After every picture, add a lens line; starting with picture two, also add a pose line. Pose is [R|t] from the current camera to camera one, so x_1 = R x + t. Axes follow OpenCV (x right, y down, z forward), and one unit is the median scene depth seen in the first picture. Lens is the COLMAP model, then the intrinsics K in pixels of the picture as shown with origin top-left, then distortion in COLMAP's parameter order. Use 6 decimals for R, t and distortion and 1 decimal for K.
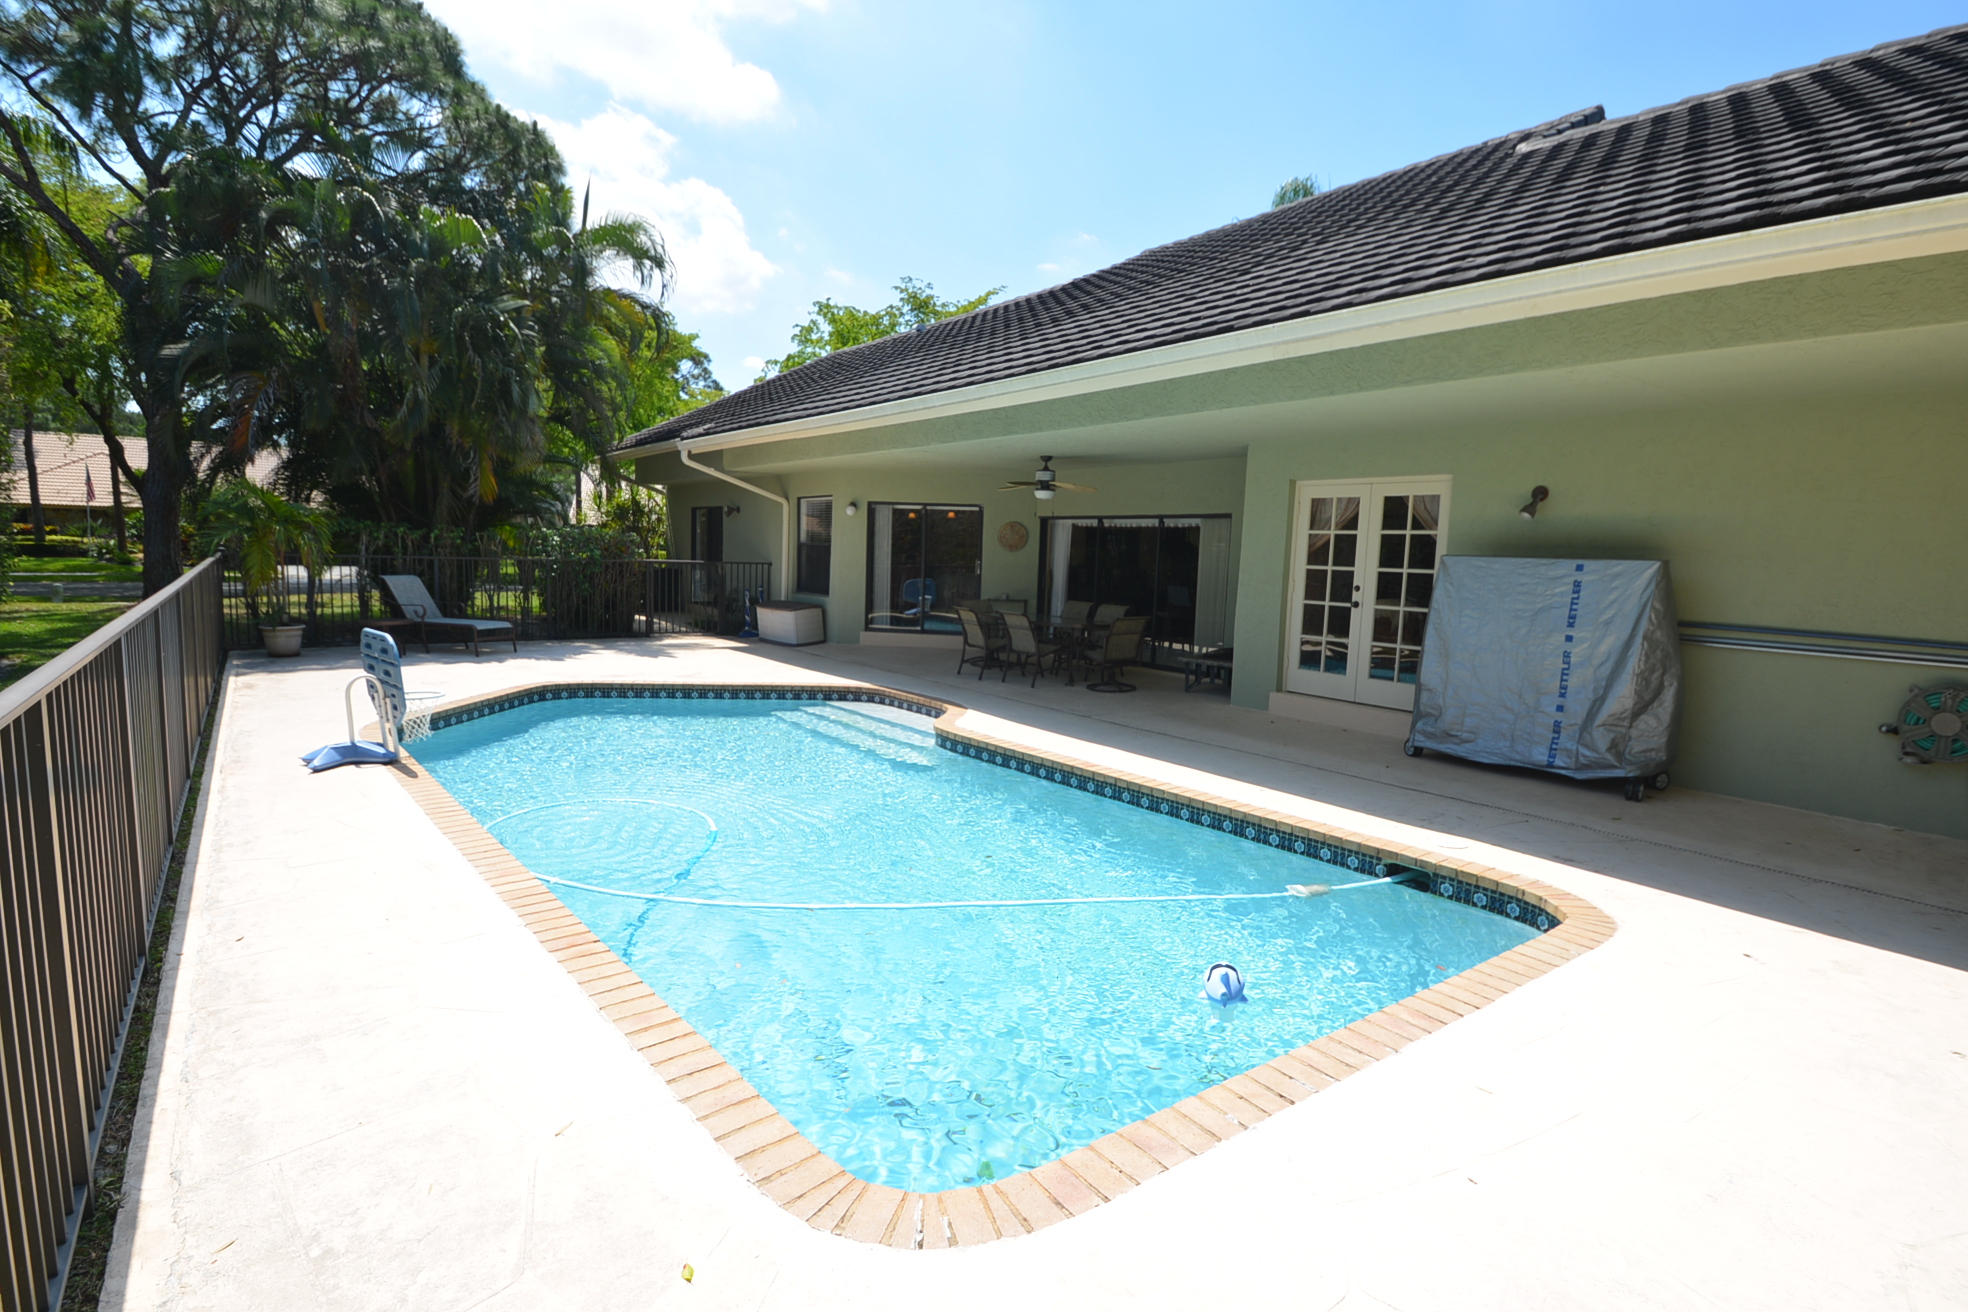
lens RADIAL K [[923.0, 0, 970.4], [0, 923.0, 660.4], [0, 0, 1]] dist [0.002507, -0.015981]
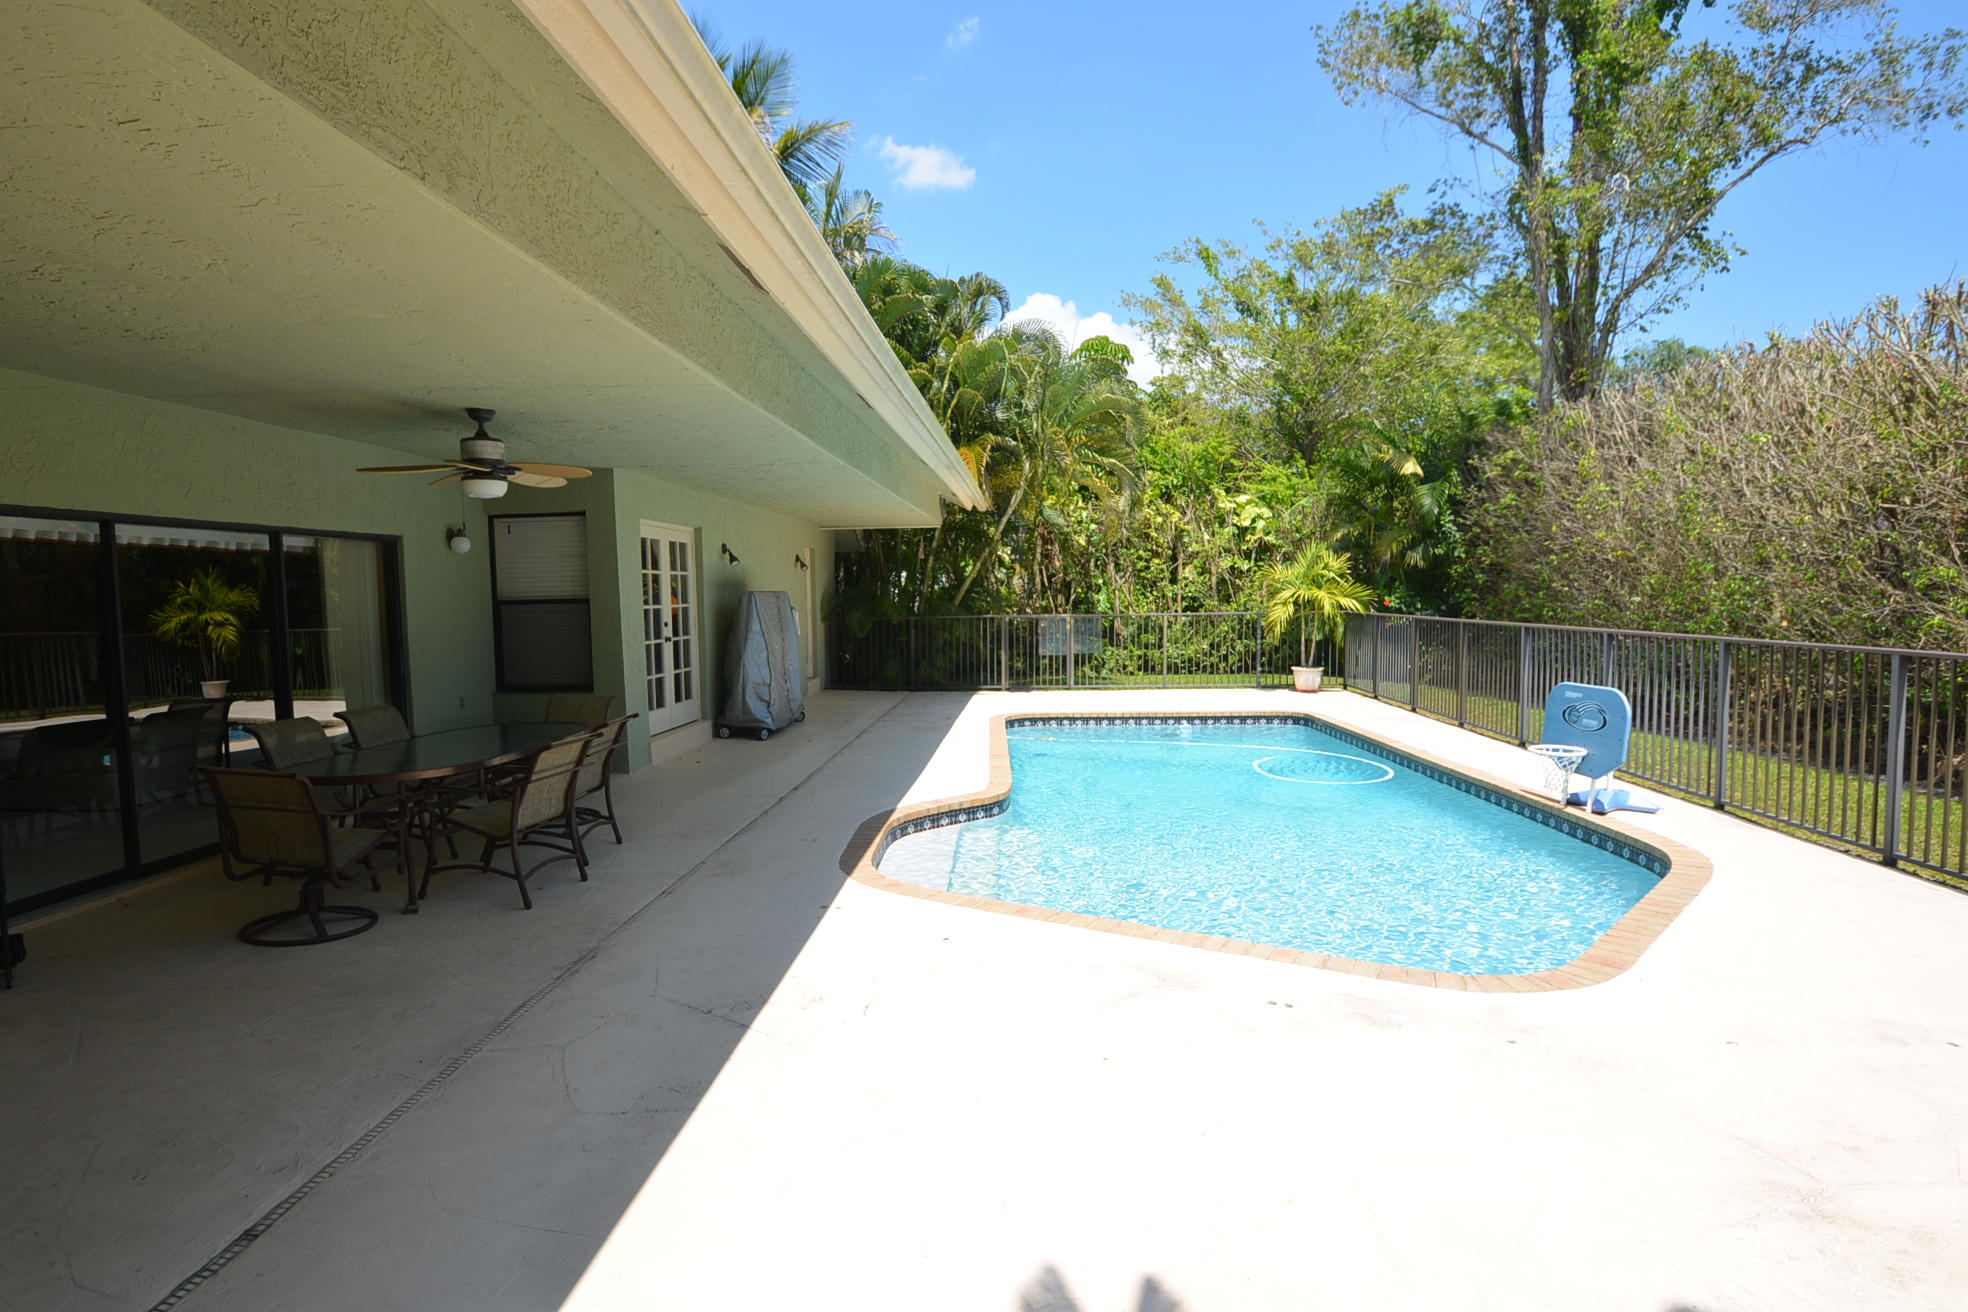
lens RADIAL K [[967.3, 0, 914.9], [0, 967.3, 663.6], [0, 0, 1]] dist [-0.000190, -0.000261]
pose [[-0.702458, -0.071819, 0.708093, -0.514198], [0.078410, 0.981030, 0.177289, -0.184747], [-0.707393, 0.180059, -0.683501, 1.381385]]
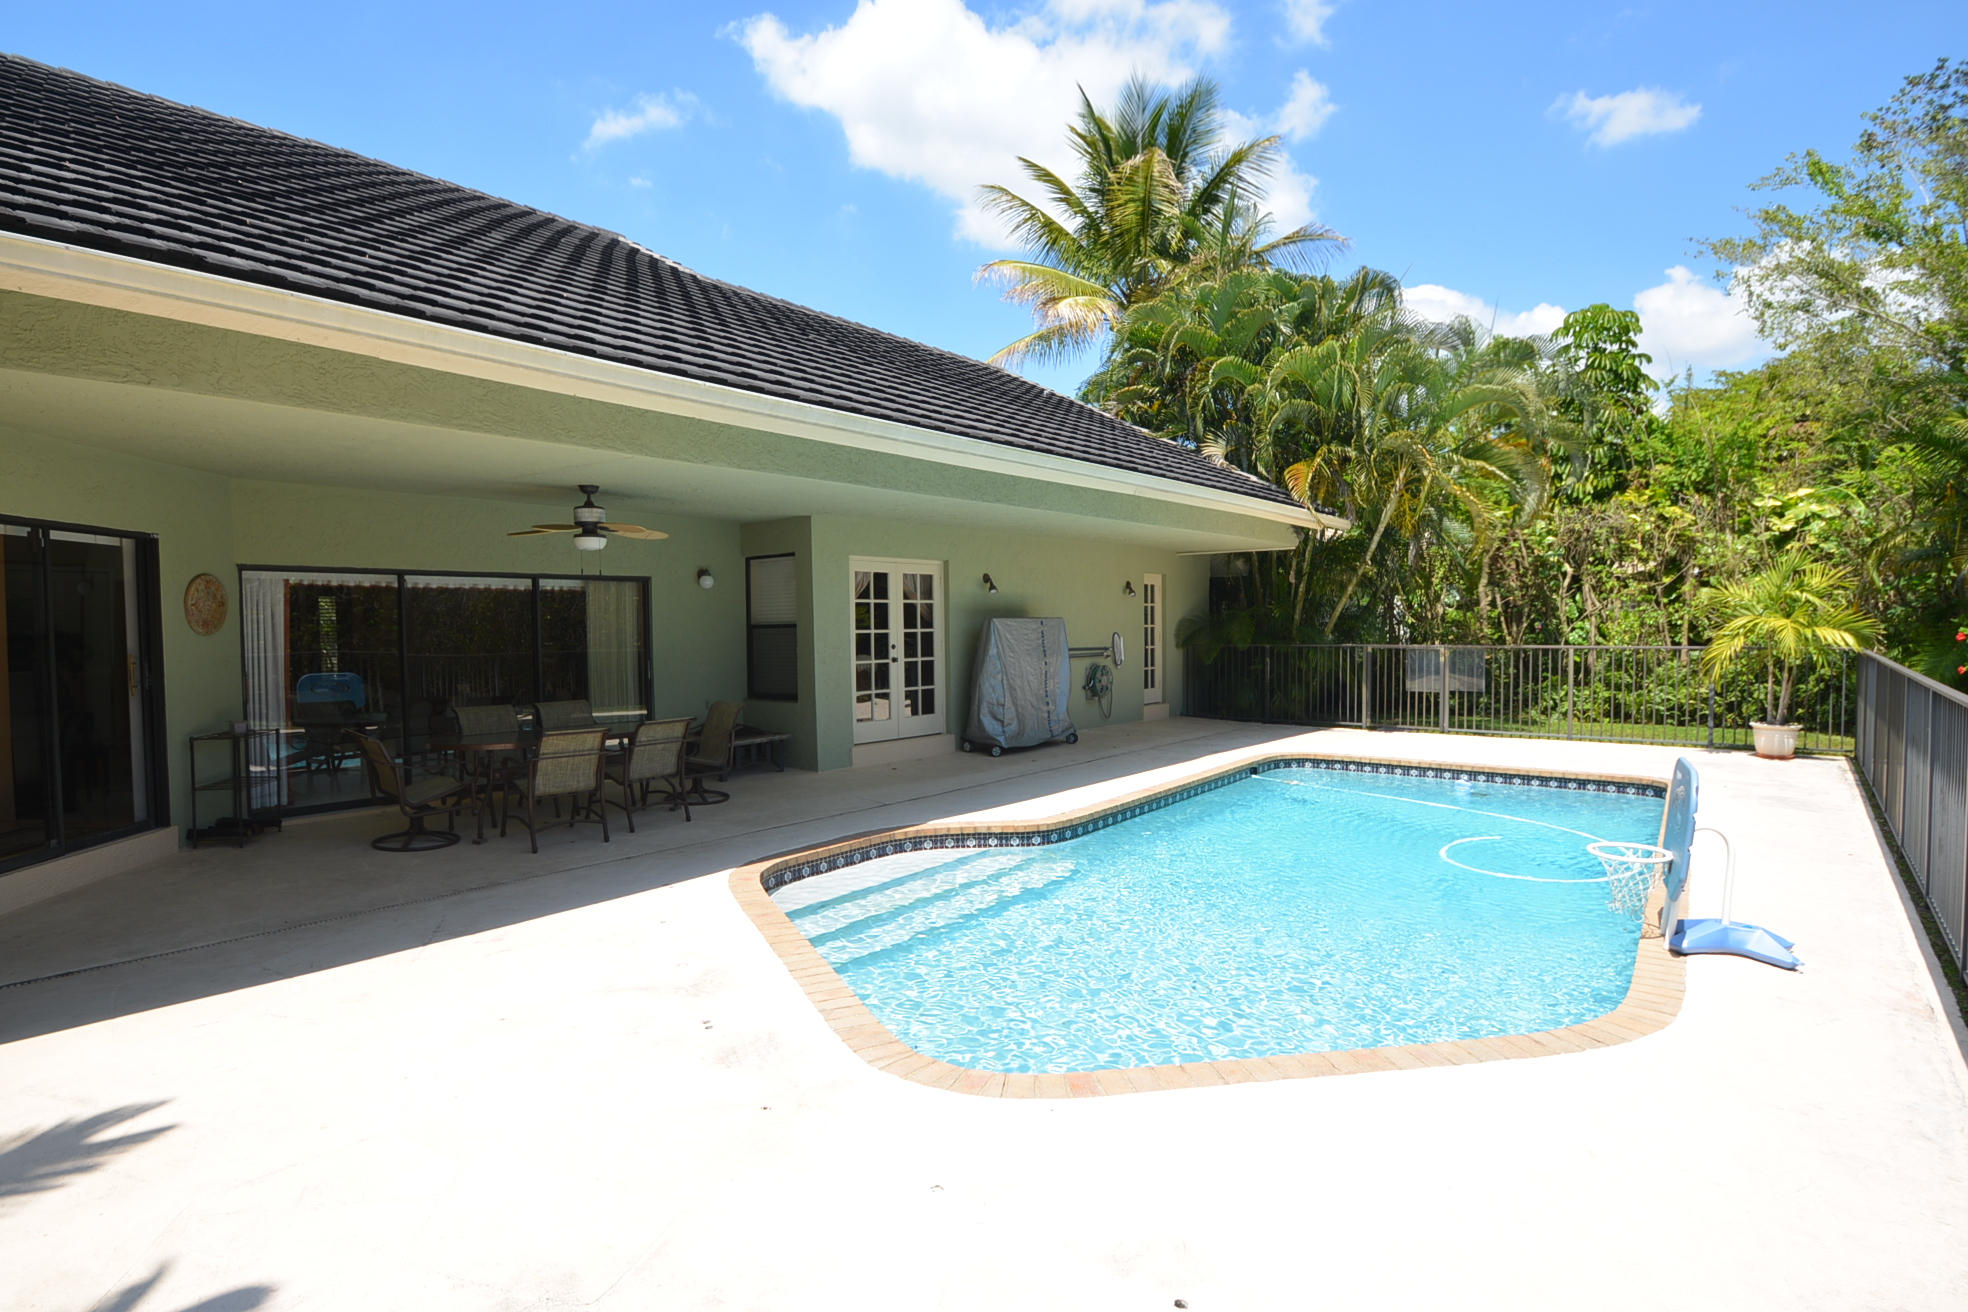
lens RADIAL K [[960.0, 0, 981.3], [0, 960.0, 650.1], [0, 0, 1]] dist [0.001757, -0.000832]
pose [[-0.204295, -0.057411, 0.977224, -0.747108], [0.120112, 0.989265, 0.083228, -0.145617], [-0.971513, 0.134380, -0.195206, 0.997689]]
